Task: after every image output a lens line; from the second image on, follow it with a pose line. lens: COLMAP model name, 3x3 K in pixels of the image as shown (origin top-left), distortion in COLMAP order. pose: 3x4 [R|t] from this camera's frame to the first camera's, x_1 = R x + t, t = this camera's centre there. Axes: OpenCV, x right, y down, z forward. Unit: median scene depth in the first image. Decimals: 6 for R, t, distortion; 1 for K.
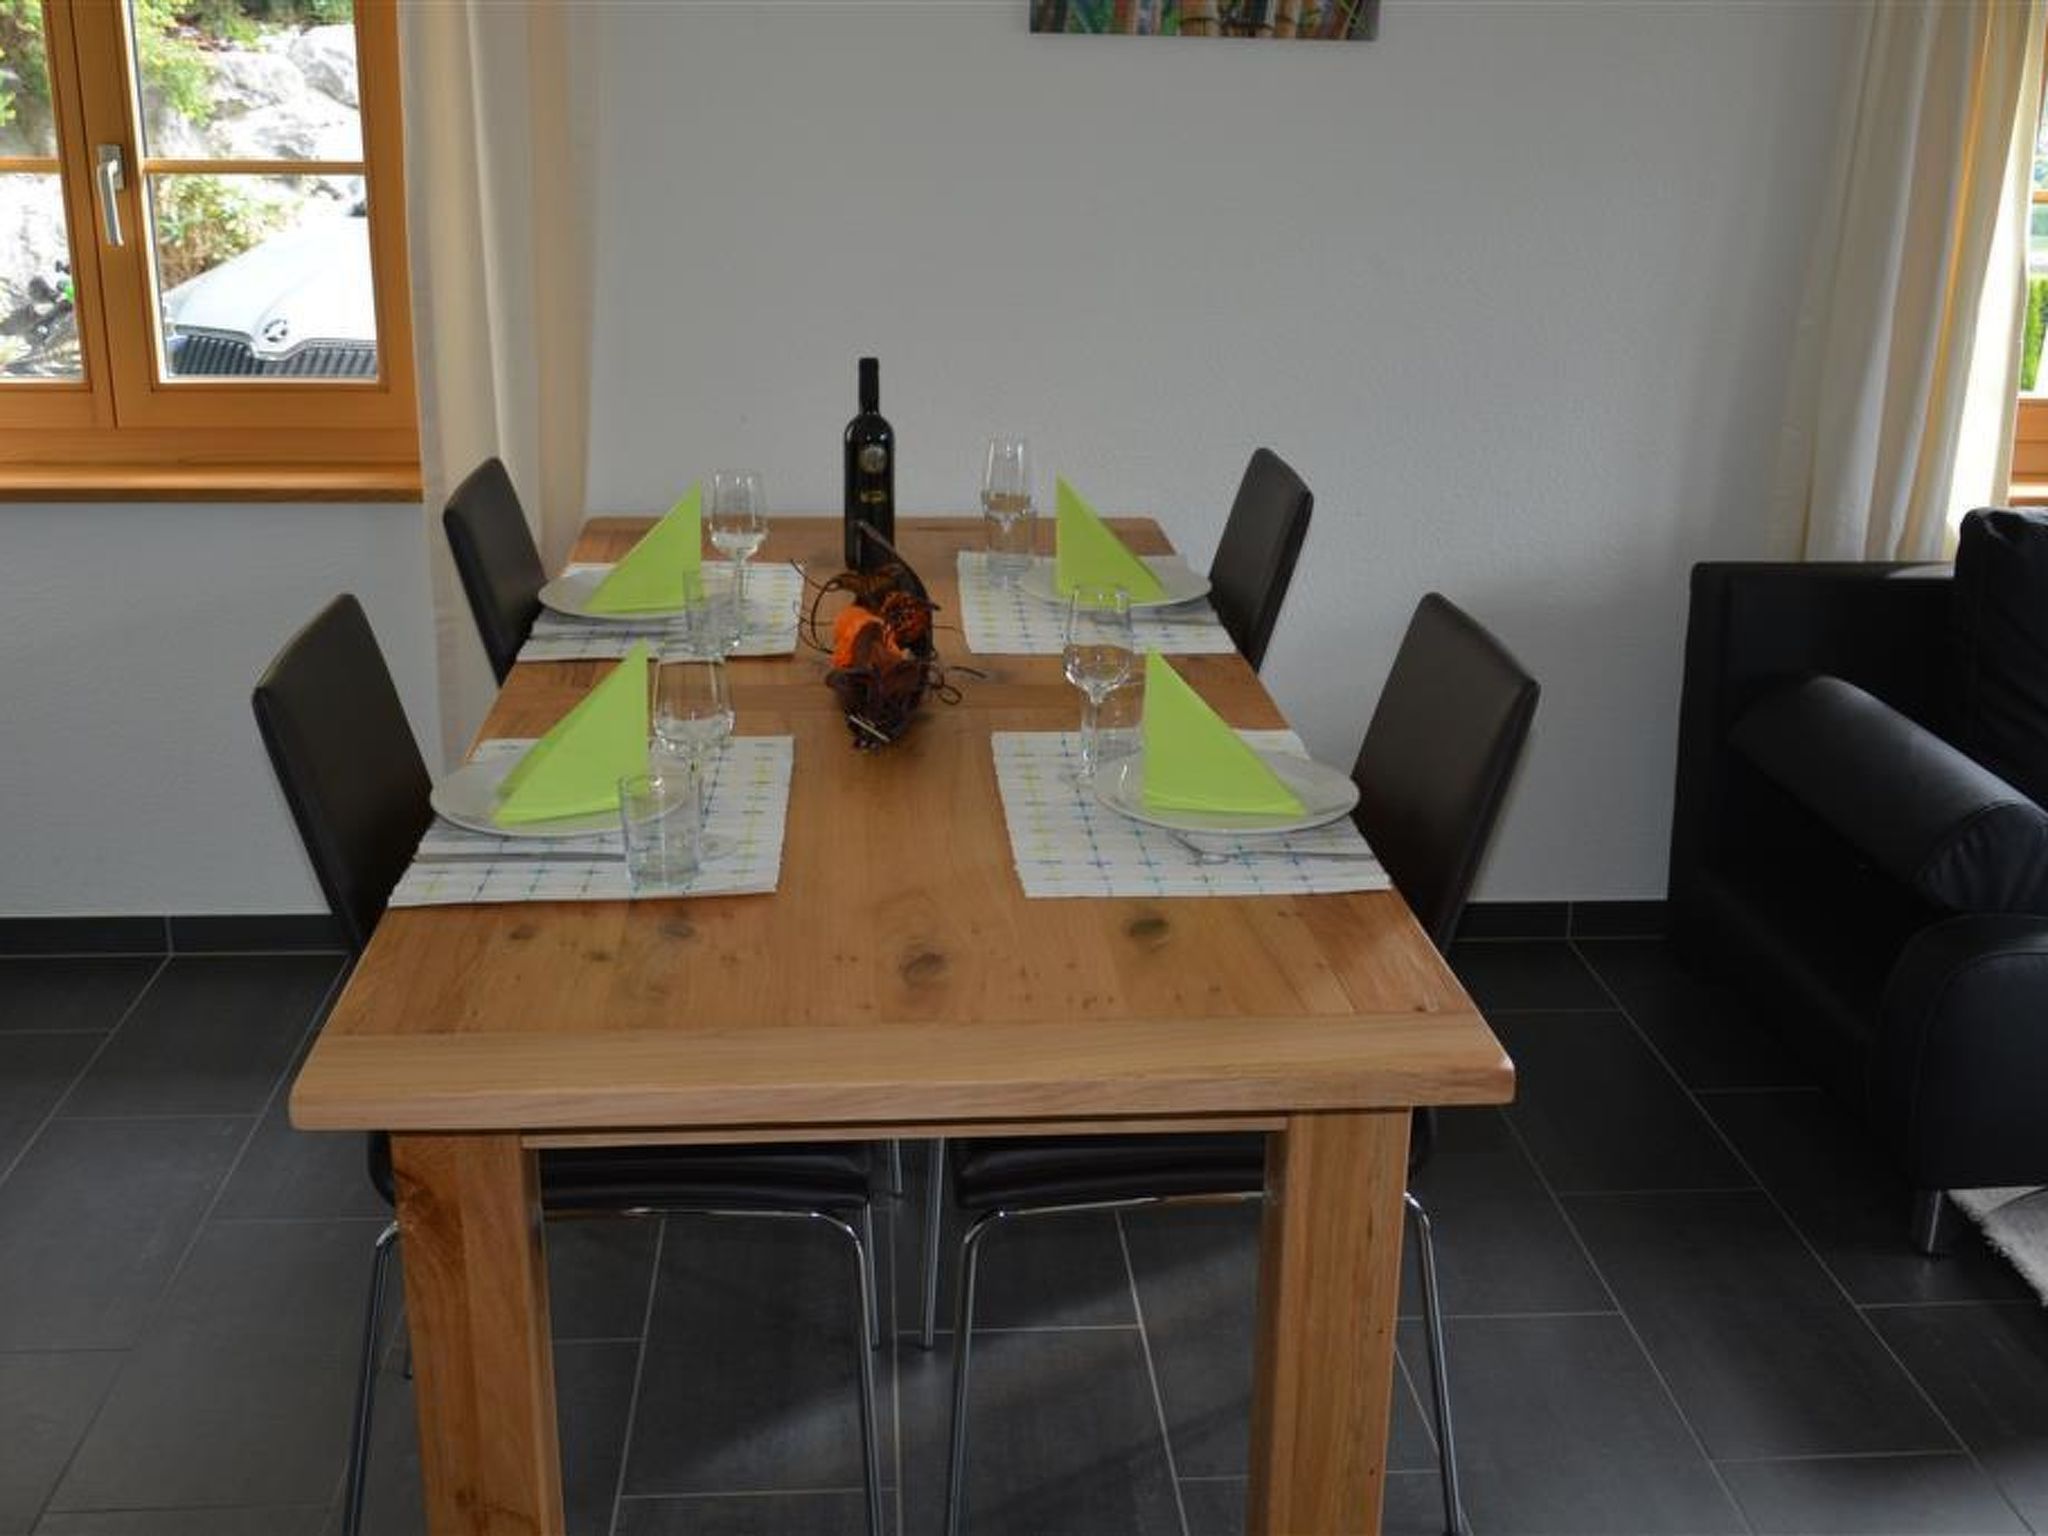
lens RADIAL K [[2222.4, 0, 1026.4], [0, 2222.4, 769.1], [0, 0, 1]] dist [-0.050837, 0.000000]
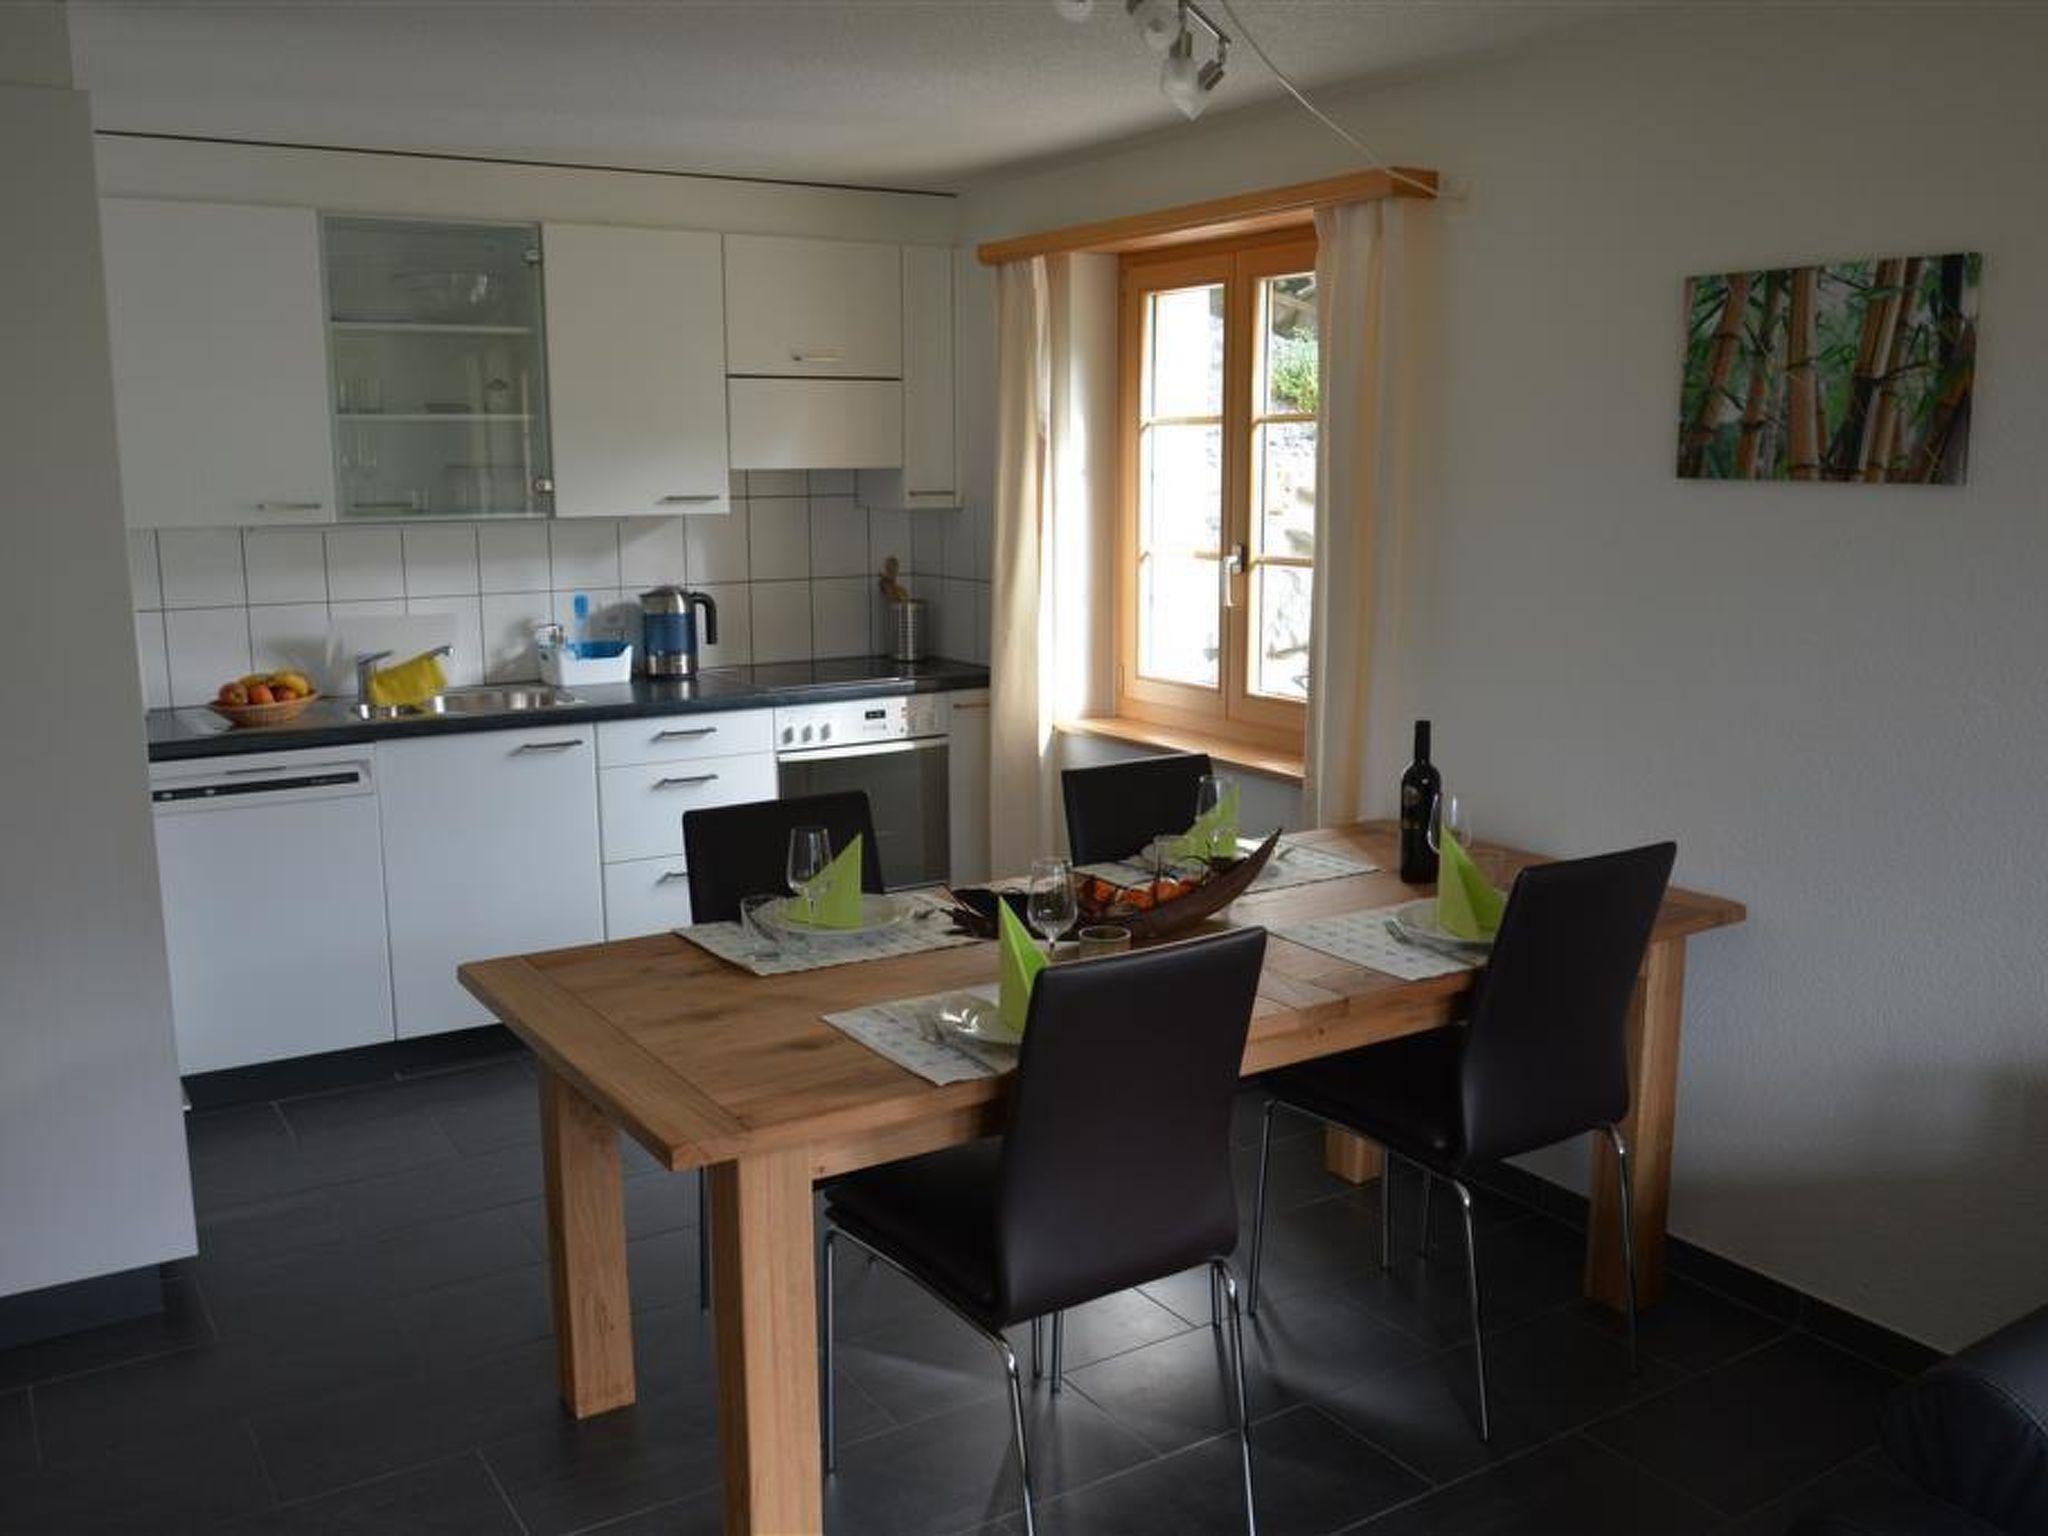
lens RADIAL K [[1803.8, 0, 1017.7], [0, 1803.8, 767.4], [0, 0, 1]] dist [-0.052057, 0.017915]
pose [[0.474044, 0.133642, -0.870300, 0.691350], [-0.262454, 0.964931, 0.005217, -0.094295], [0.840476, 0.225940, 0.492495, 0.260467]]
